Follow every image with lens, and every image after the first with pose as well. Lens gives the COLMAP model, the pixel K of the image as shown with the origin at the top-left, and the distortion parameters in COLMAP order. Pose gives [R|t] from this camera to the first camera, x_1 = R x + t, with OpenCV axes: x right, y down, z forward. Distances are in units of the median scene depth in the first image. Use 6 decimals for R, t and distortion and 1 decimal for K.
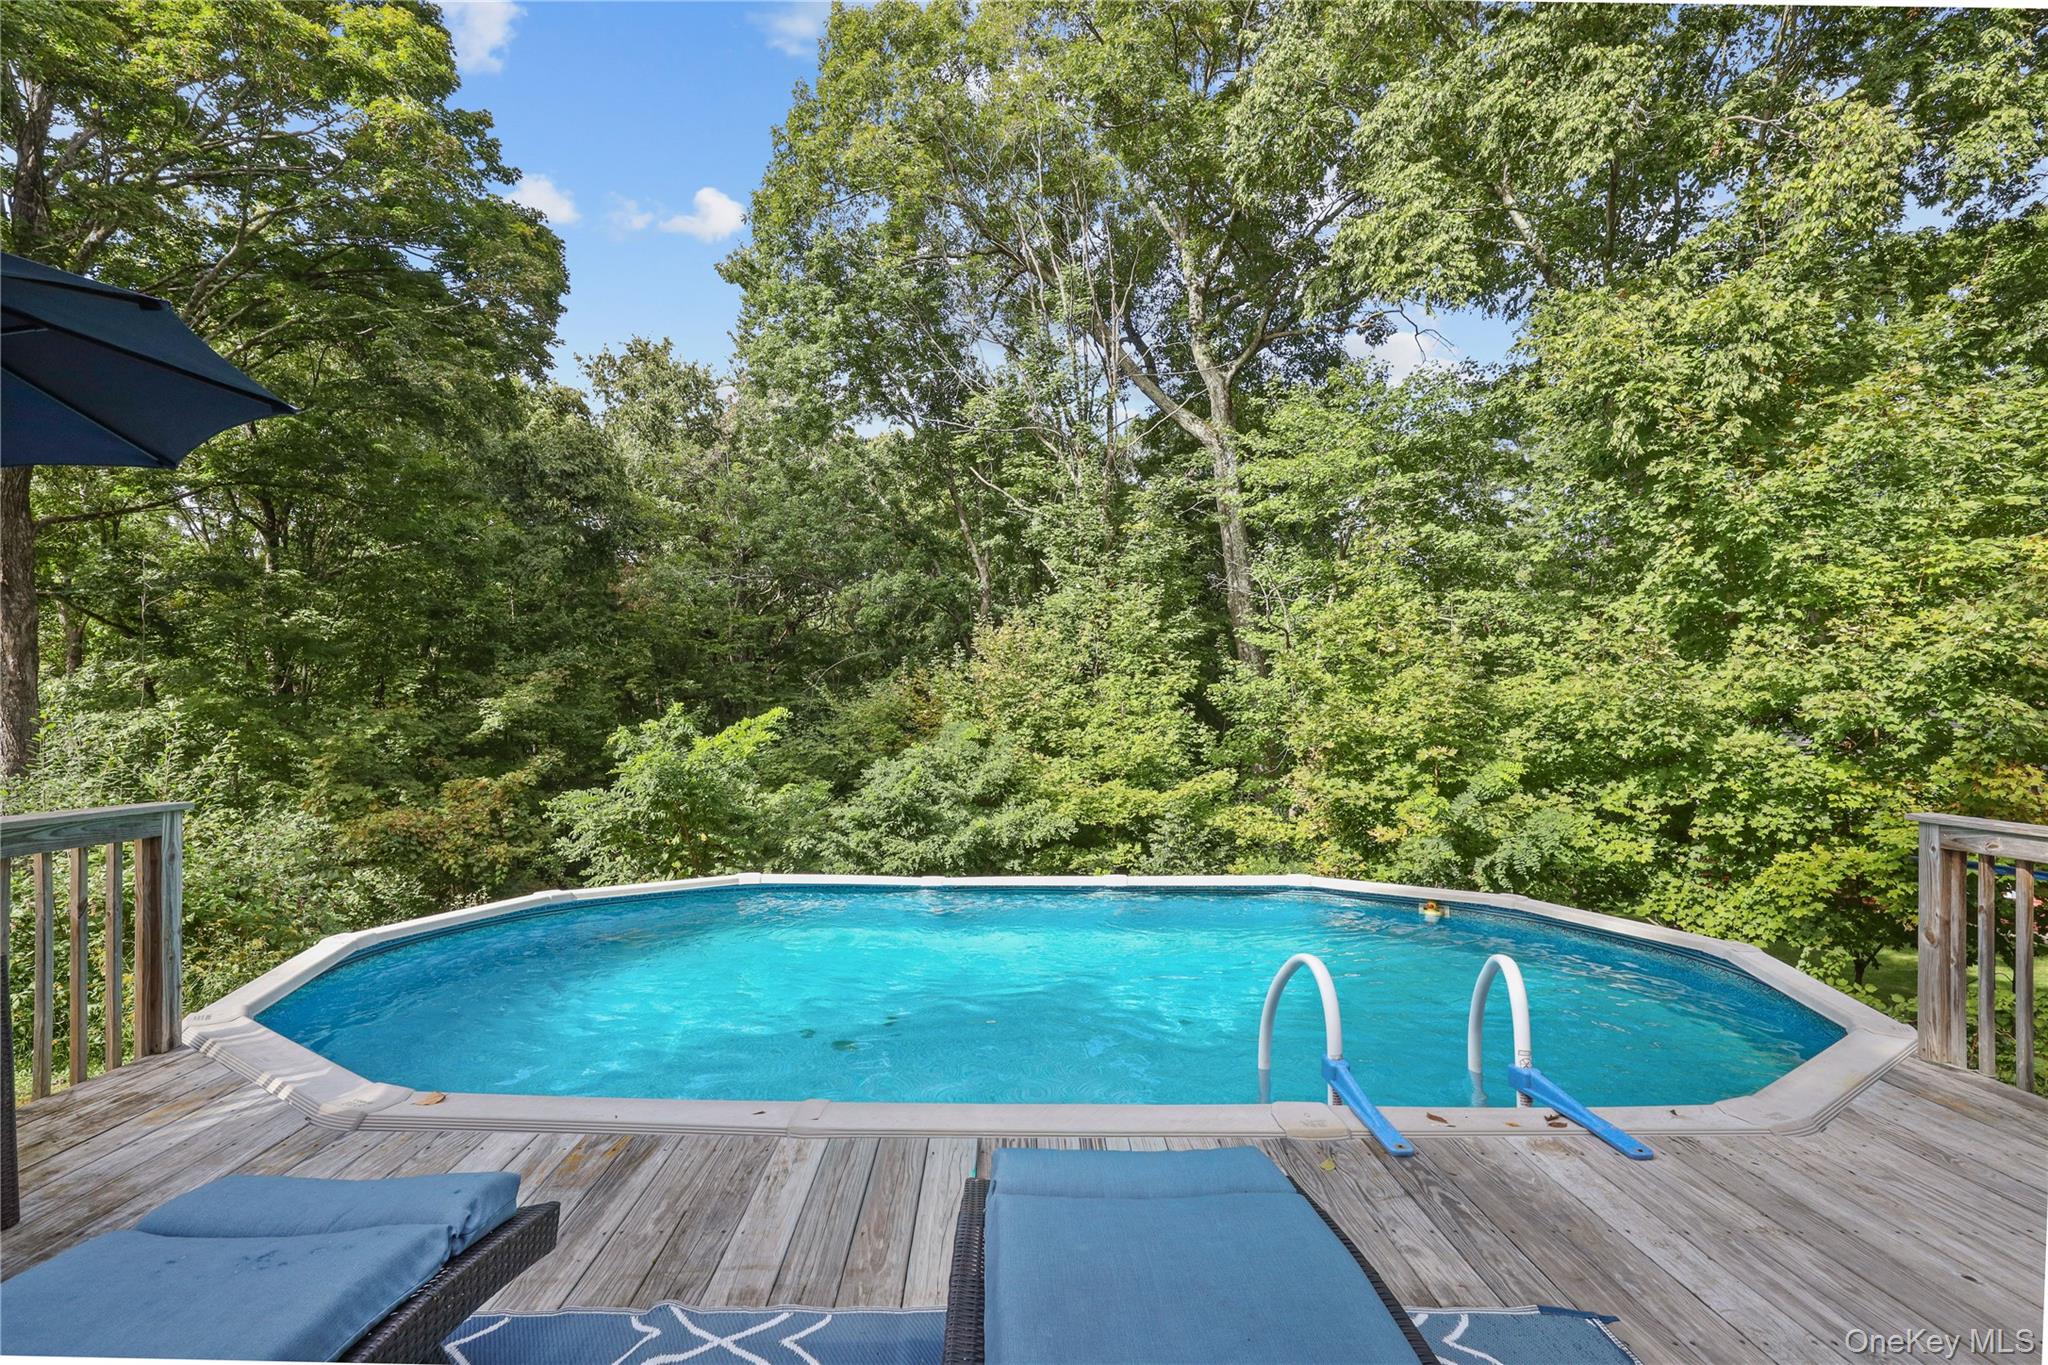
lens RADIAL K [[920.3, 0, 1016.1], [0, 920.3, 721.8], [0, 0, 1]] dist [0.003372, 0.000094]
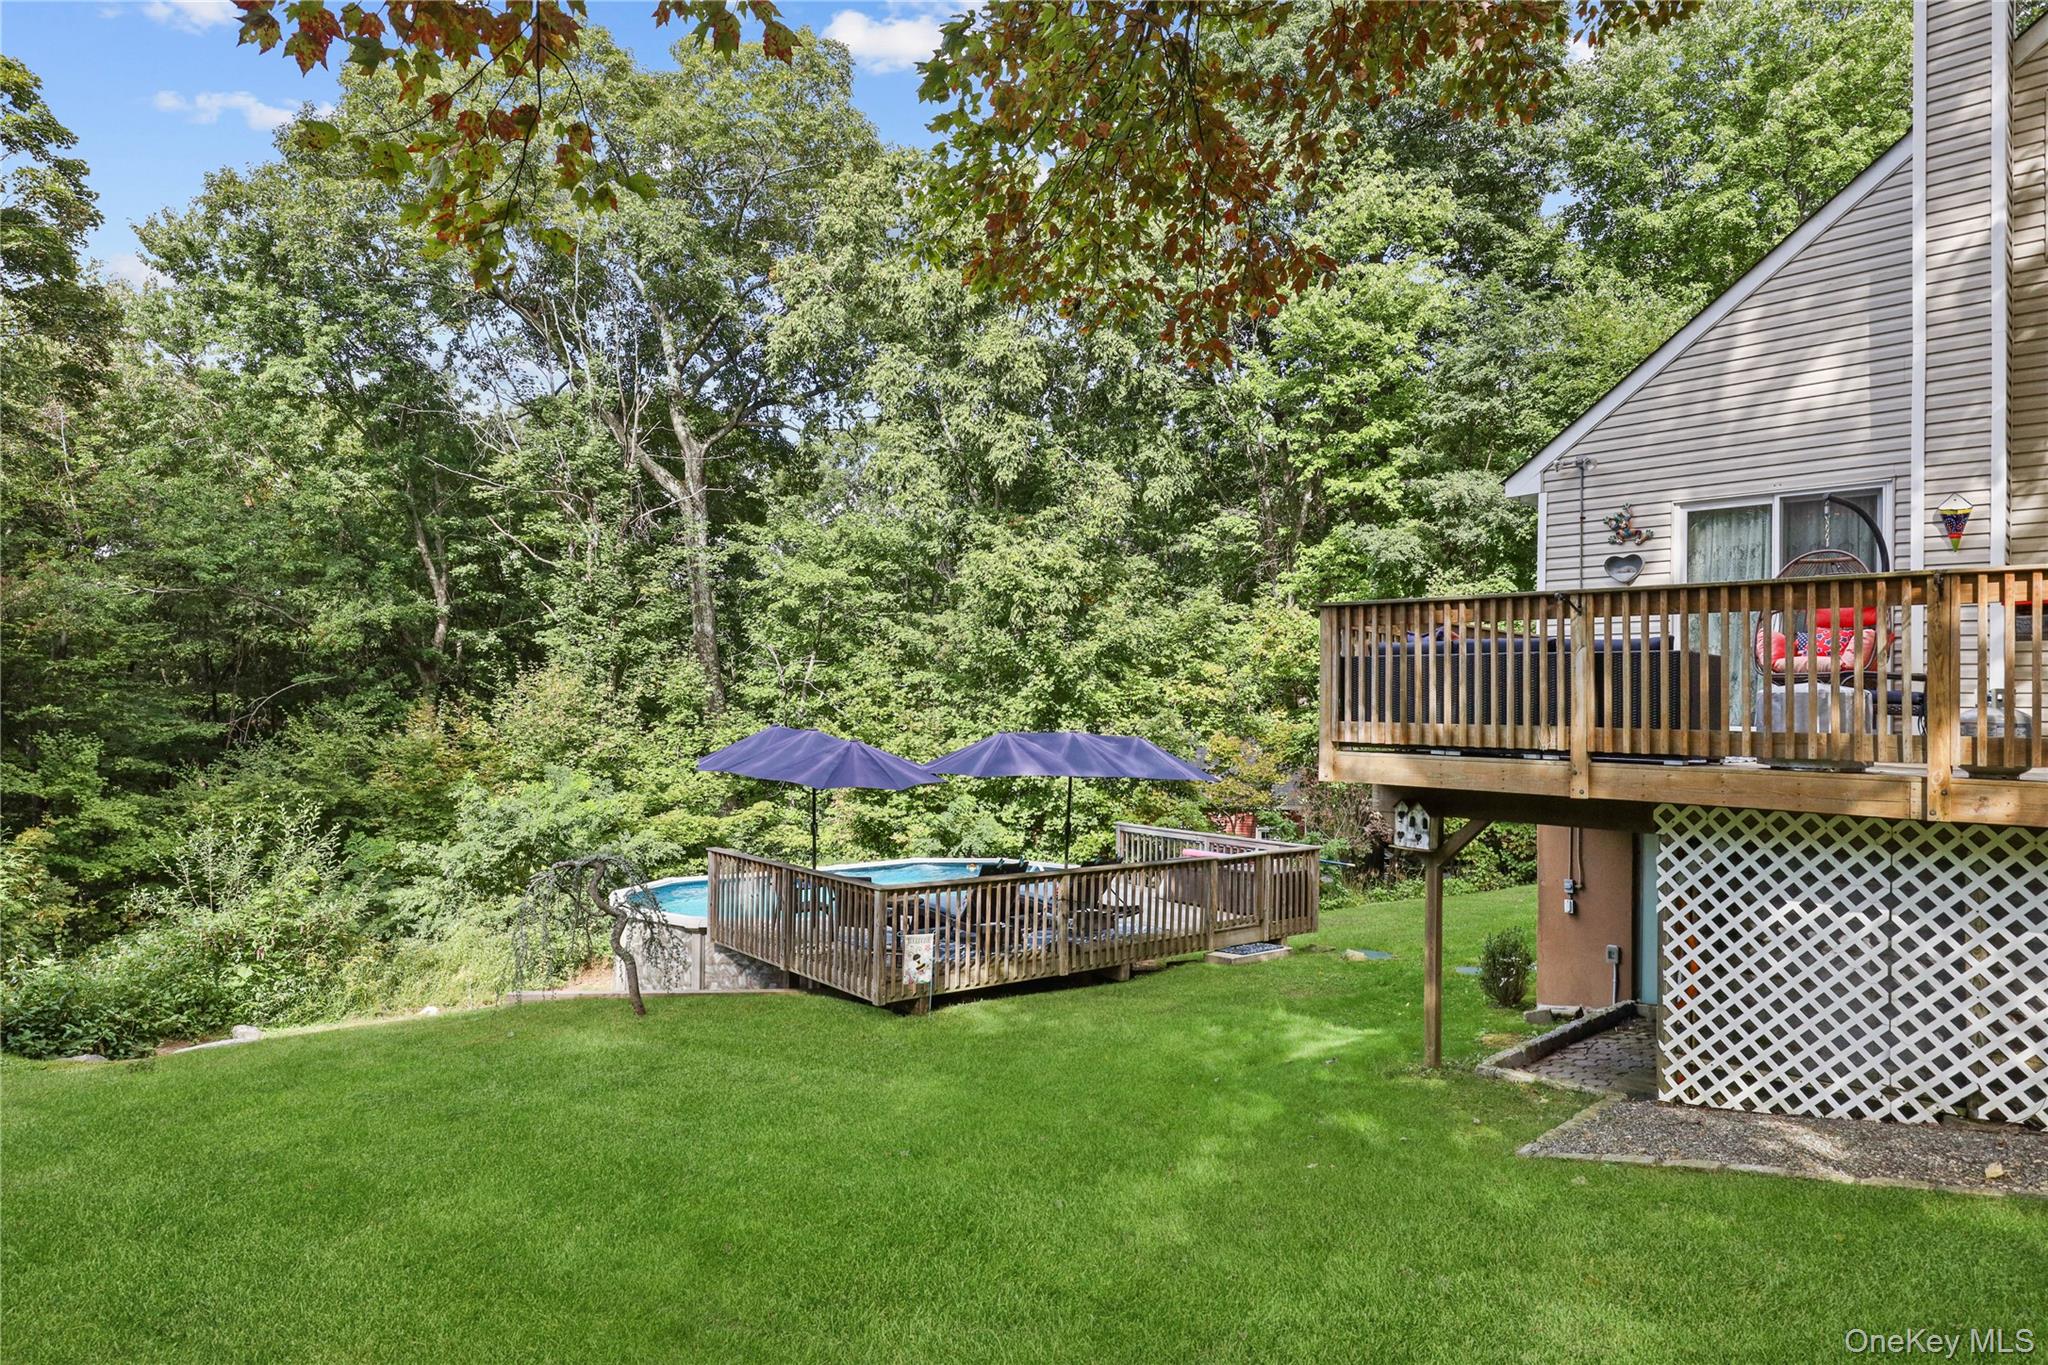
lens RADIAL K [[1201.5, 0, 1003.4], [0, 1201.5, 692.2], [0, 0, 1]] dist [-0.006882, 0.001282]
pose [[0.795066, 0.019527, 0.606208, -0.832351], [-0.011792, 0.999790, -0.016740, -0.116882], [-0.606408, 0.006161, 0.795130, -0.916123]]
